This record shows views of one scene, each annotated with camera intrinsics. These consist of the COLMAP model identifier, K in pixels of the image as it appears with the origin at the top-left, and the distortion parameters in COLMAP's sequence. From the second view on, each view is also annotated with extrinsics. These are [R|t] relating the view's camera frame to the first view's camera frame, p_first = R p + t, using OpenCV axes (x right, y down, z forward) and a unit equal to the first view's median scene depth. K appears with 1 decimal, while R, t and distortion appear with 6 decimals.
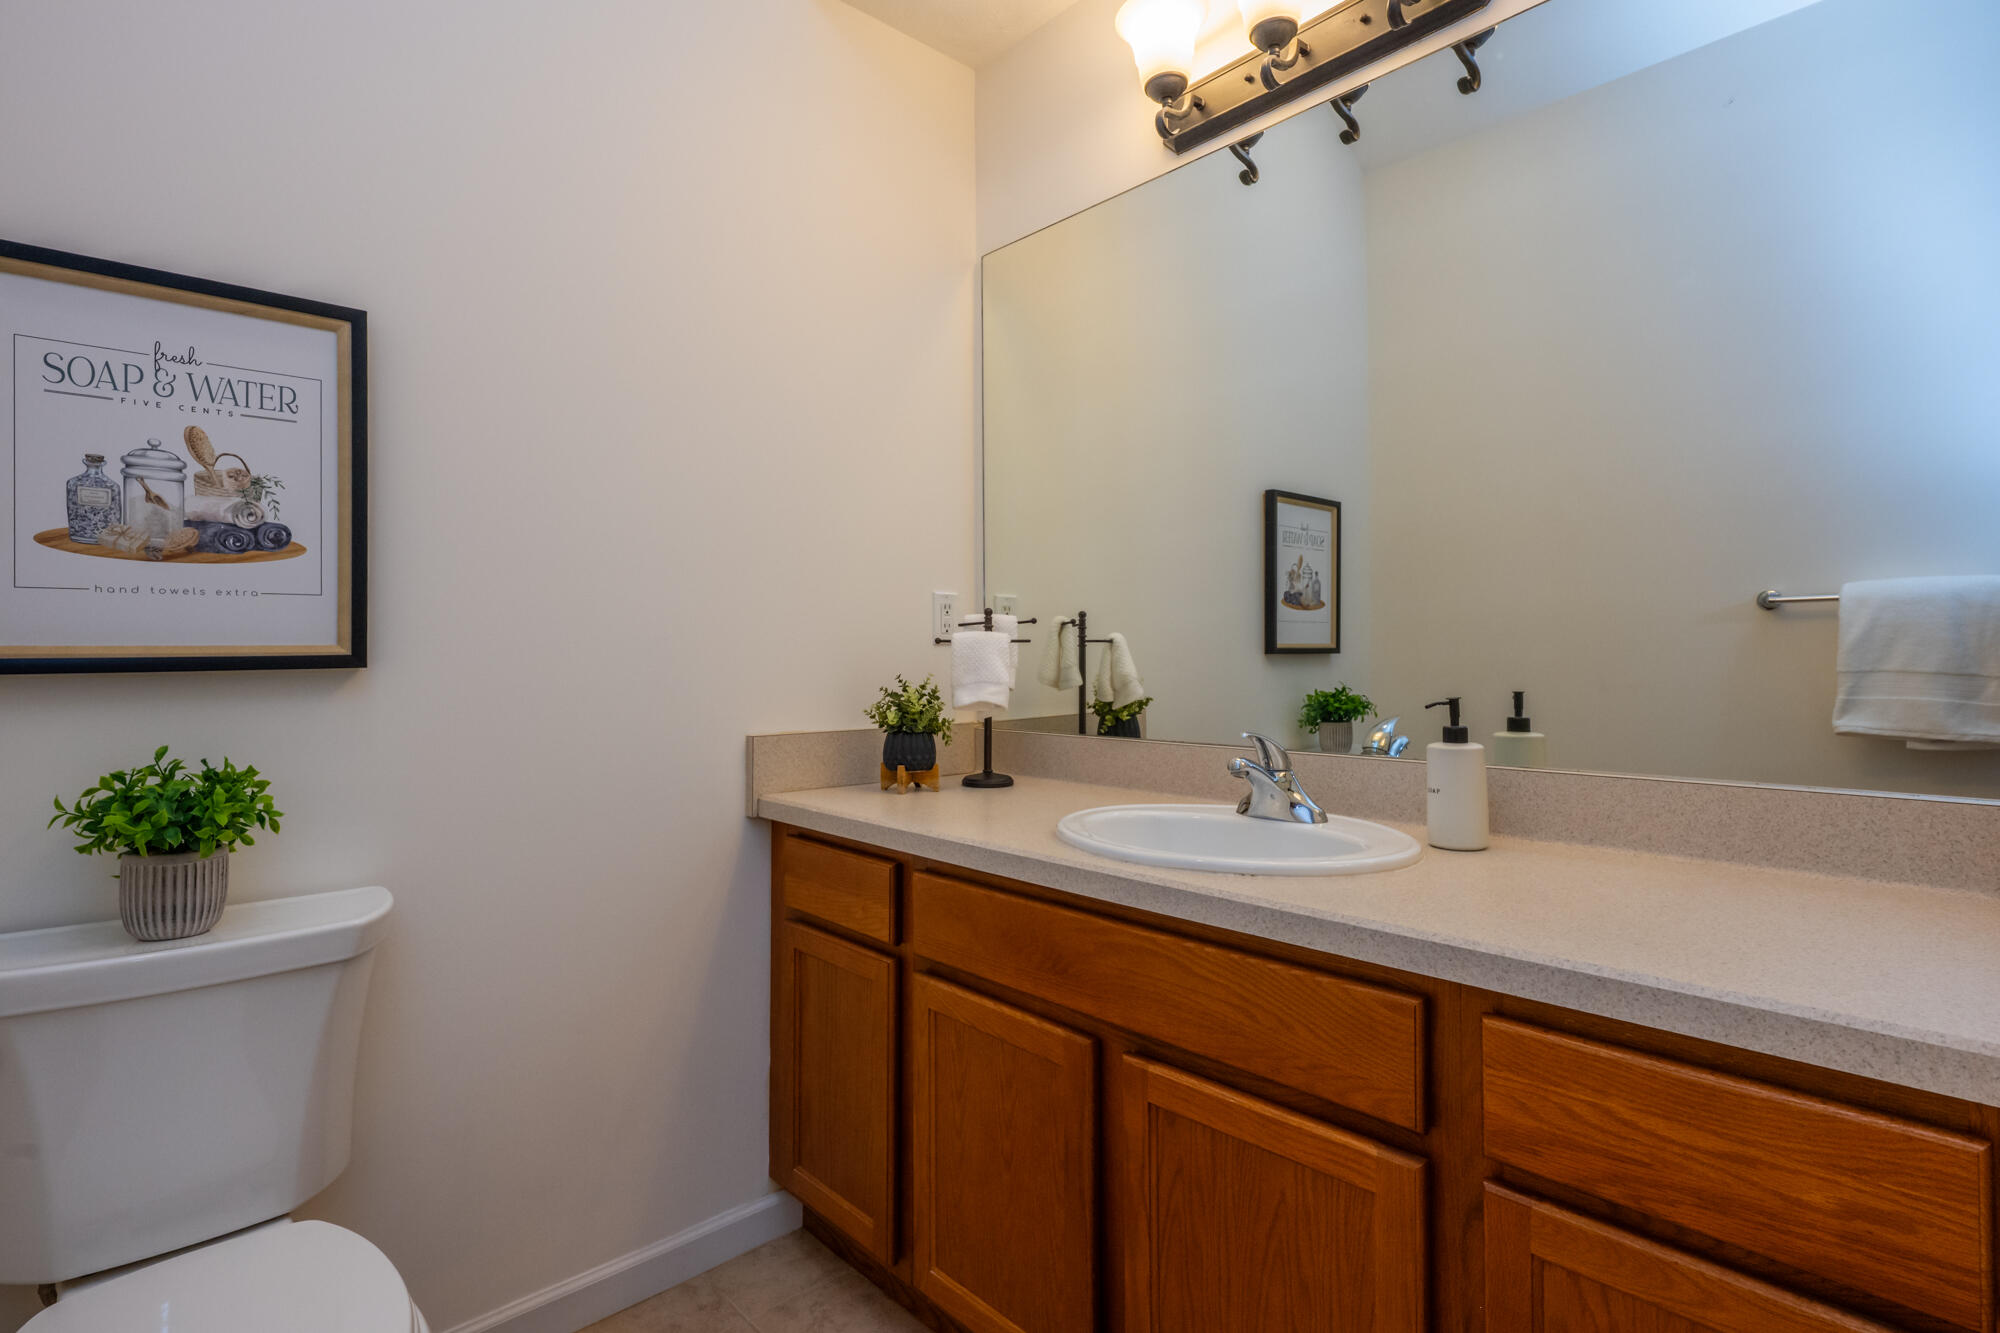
lens RADIAL K [[991.8, 0, 1000.0], [0, 991.8, 666.5], [0, 0, 1]] dist [0.012284, -0.000022]
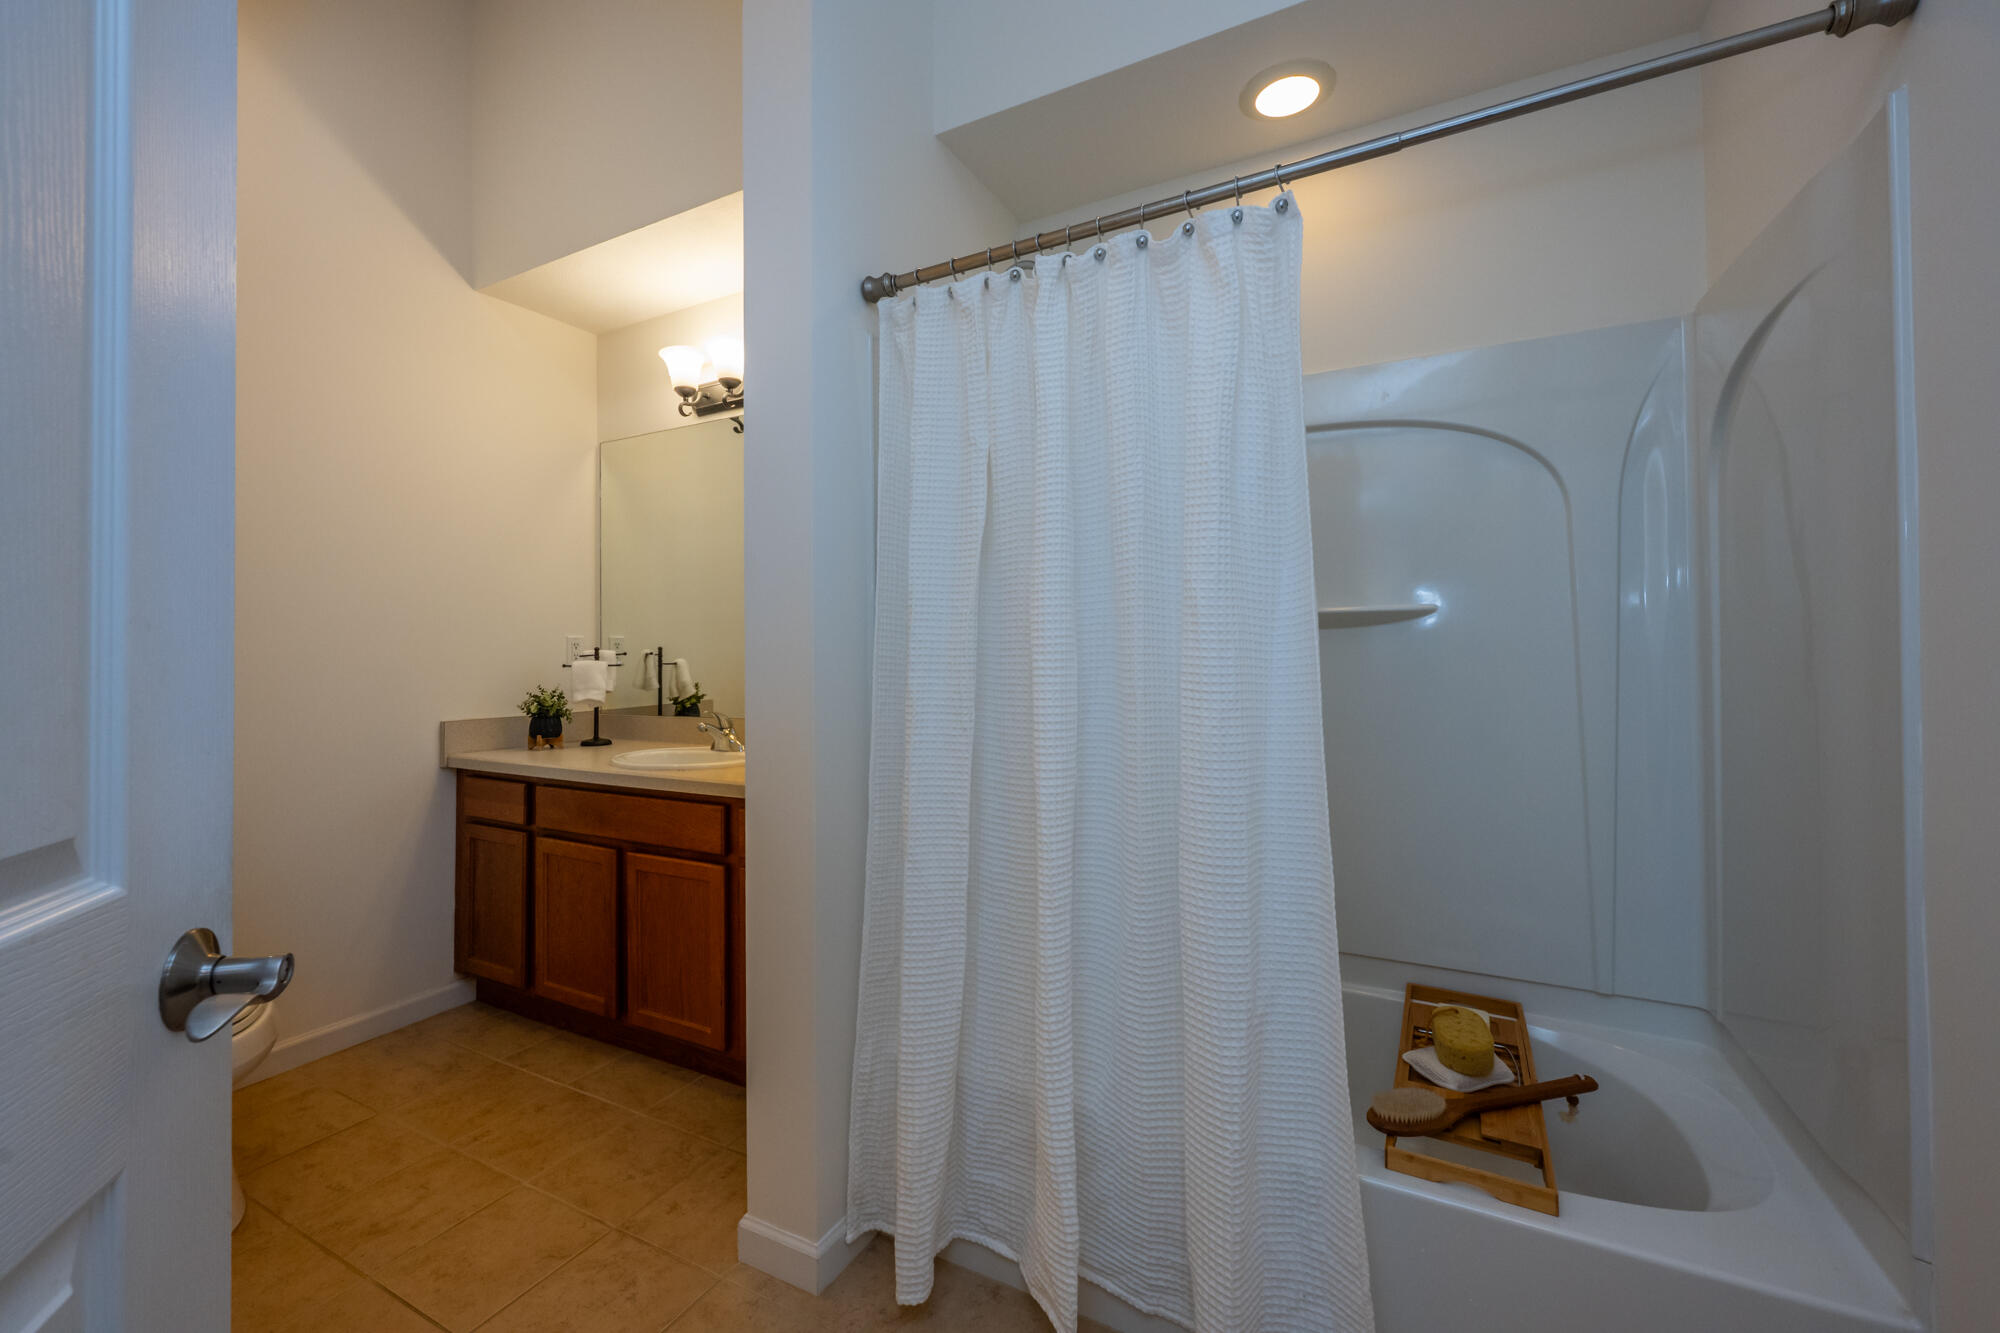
lens RADIAL K [[822.7, 0, 998.1], [0, 822.7, 644.4], [0, 0, 1]] dist [0.000627, 0.000045]
pose [[0.944213, -0.001061, 0.329333, 0.196311], [0.007950, 0.999777, -0.019571, -0.030323], [-0.329239, 0.021097, 0.944011, -0.700206]]
